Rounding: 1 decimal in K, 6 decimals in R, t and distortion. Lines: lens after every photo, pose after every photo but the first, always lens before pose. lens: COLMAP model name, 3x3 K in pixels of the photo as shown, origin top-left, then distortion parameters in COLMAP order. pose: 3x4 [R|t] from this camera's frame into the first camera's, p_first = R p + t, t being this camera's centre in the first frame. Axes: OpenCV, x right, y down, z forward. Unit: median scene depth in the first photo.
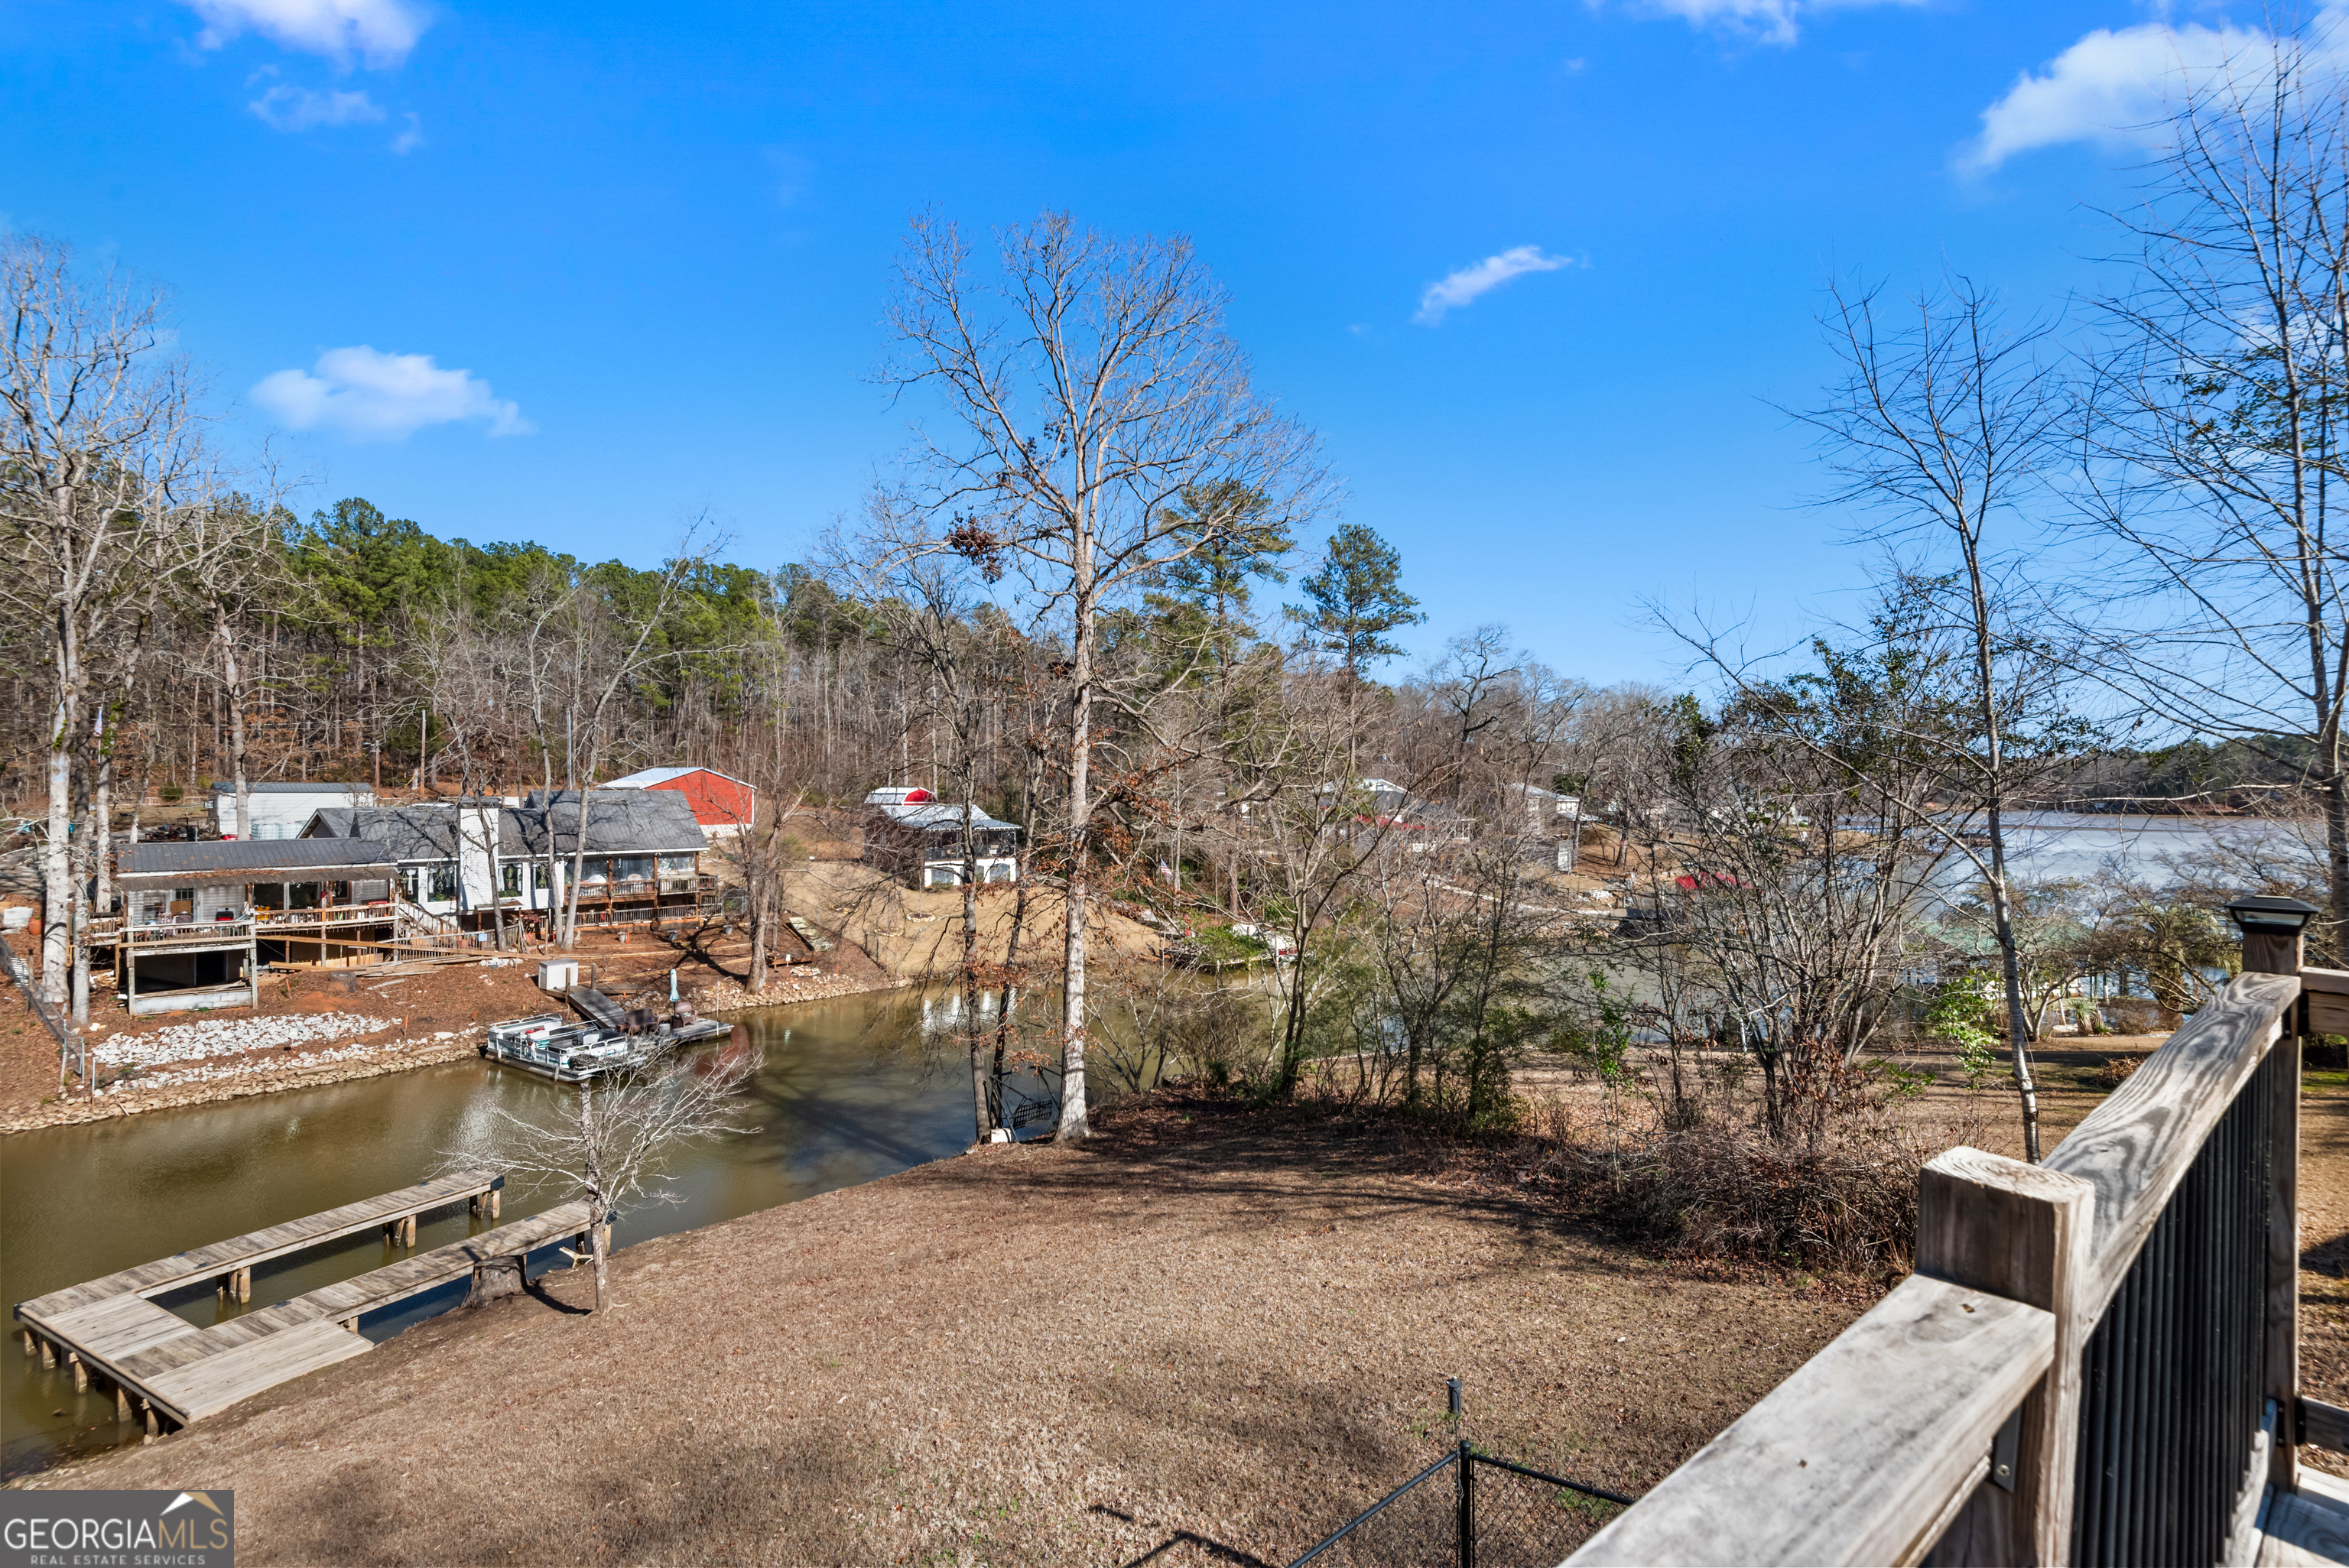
lens RADIAL K [[1077.0, 0, 1168.1], [0, 1077.0, 781.5], [0, 0, 1]] dist [0.005060, -0.007029]
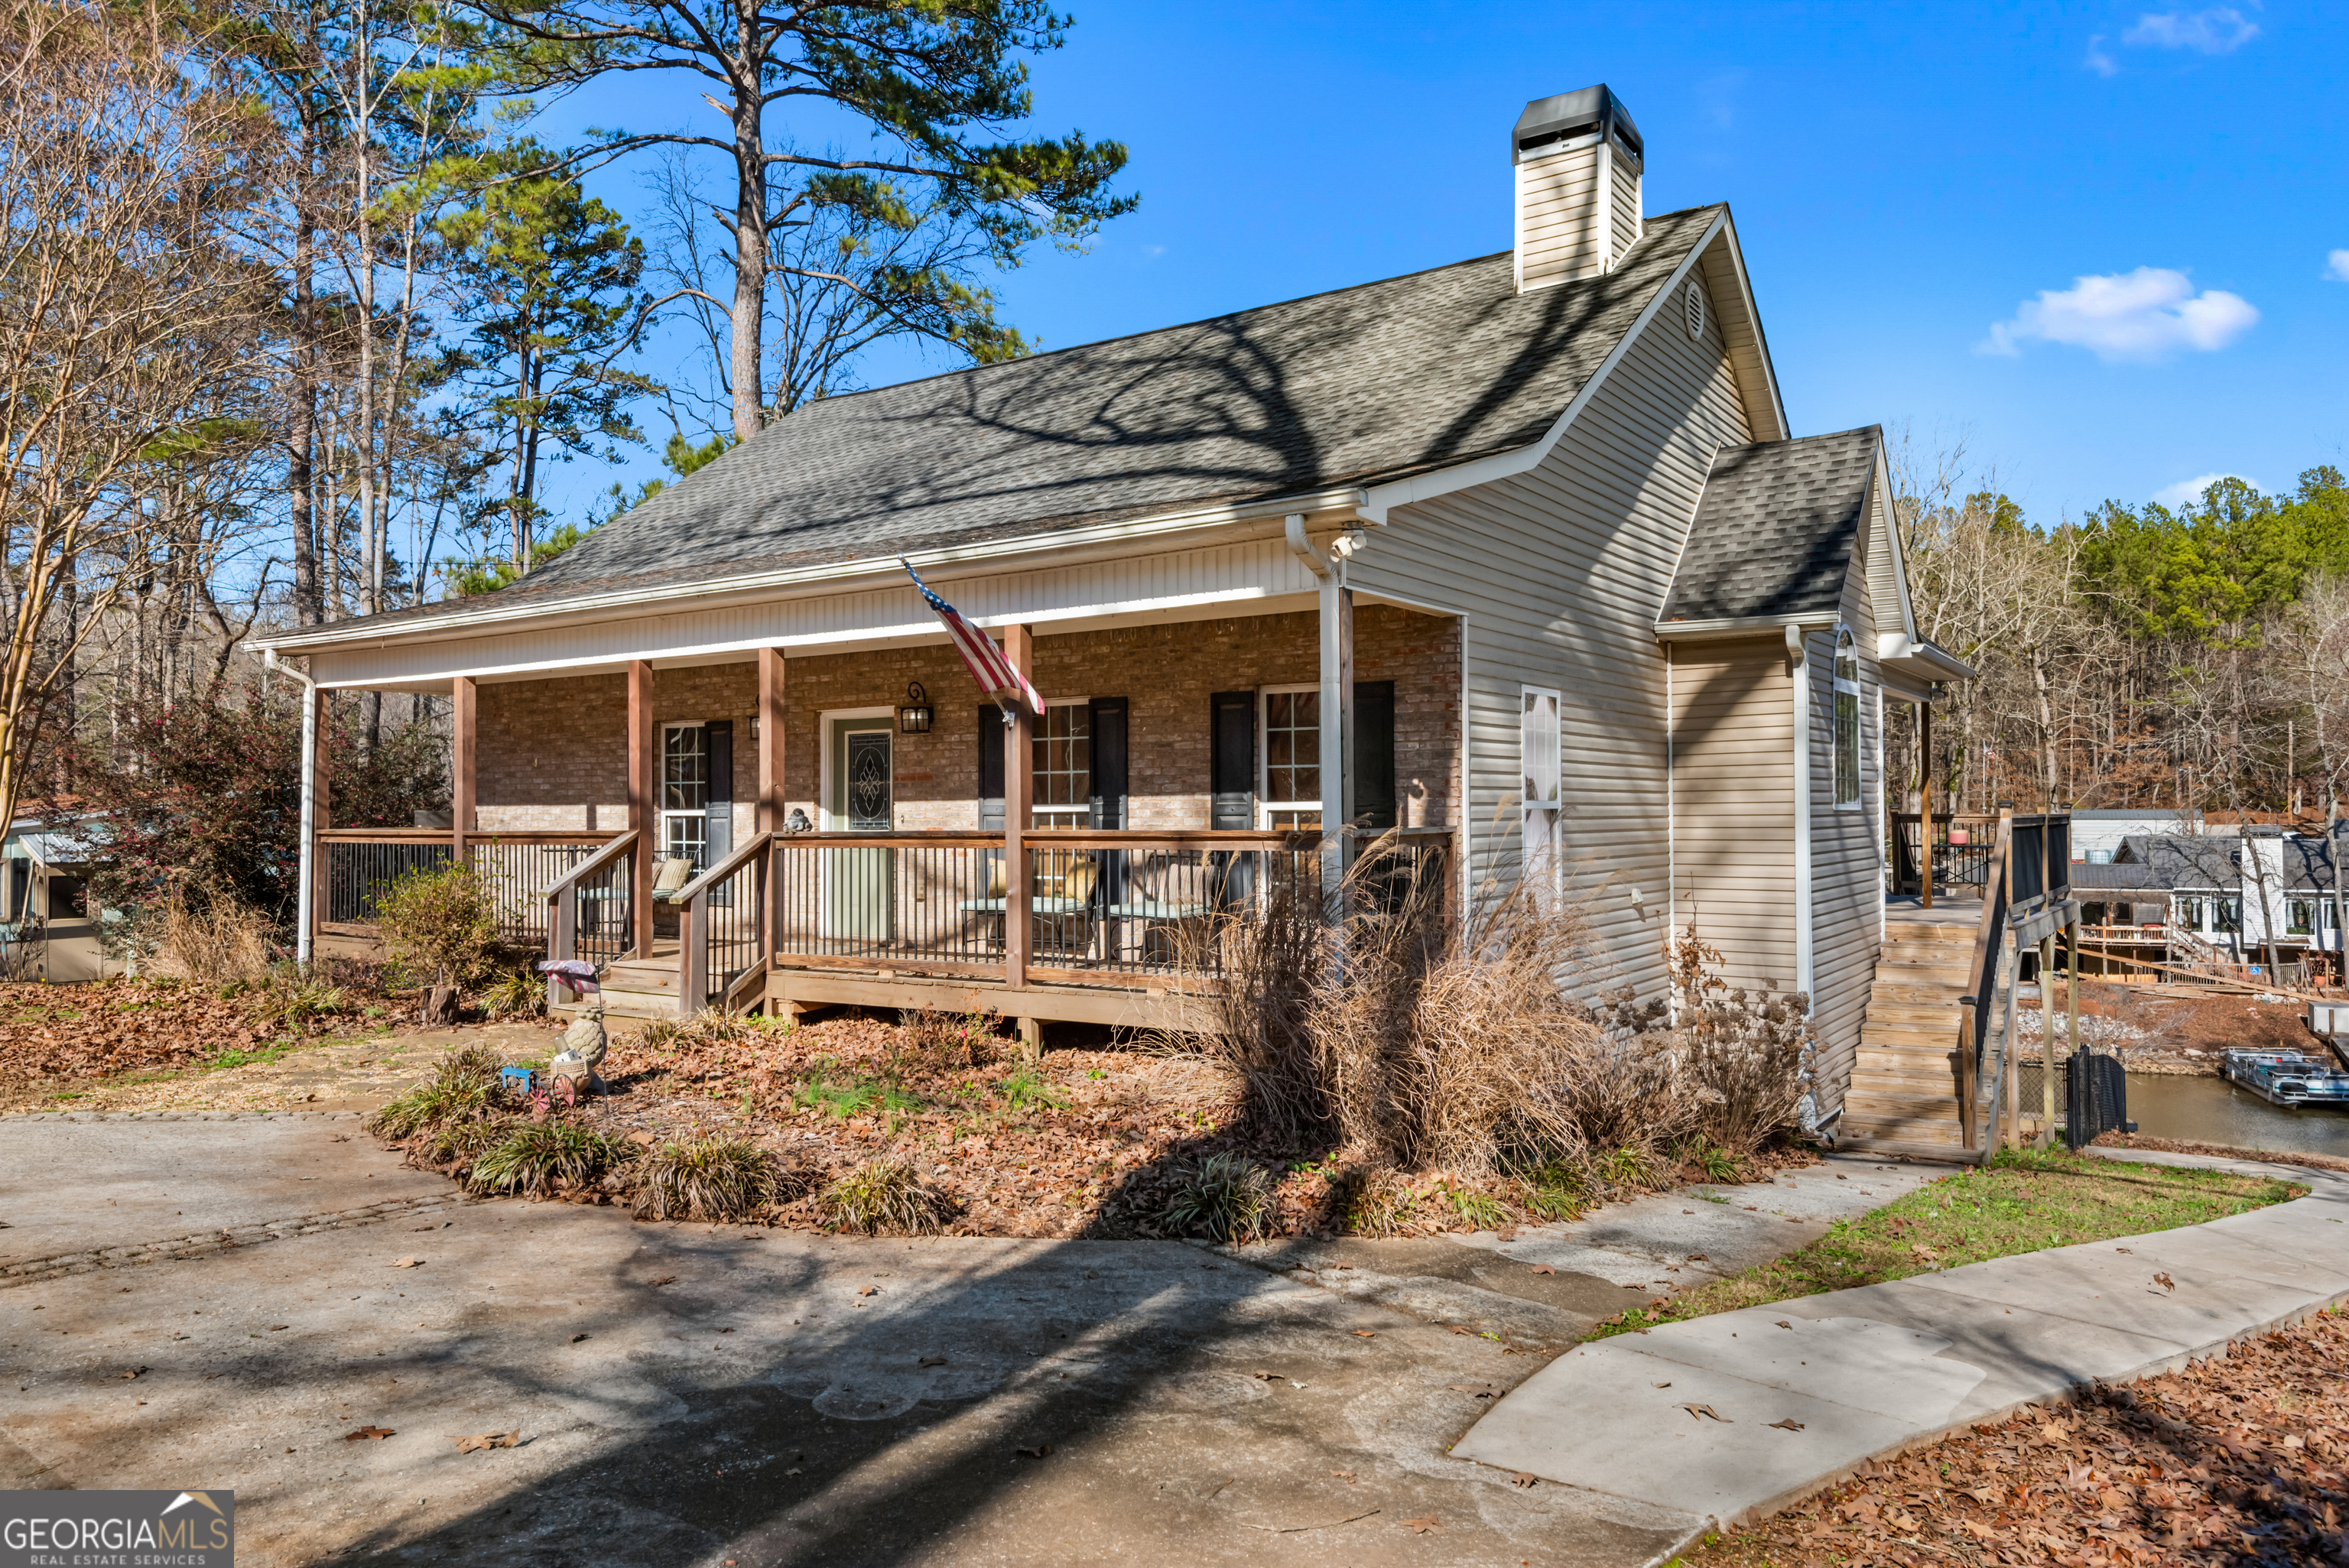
lens RADIAL K [[1610.2, 0, 1176.8], [0, 1610.2, 791.6], [0, 0, 1]] dist [0.004009, -0.000086]
pose [[0.283010, -0.011179, -0.959052, 0.565173], [0.007036, 0.999929, -0.009579, -0.011737], [0.959091, -0.004036, 0.283069, -0.400881]]
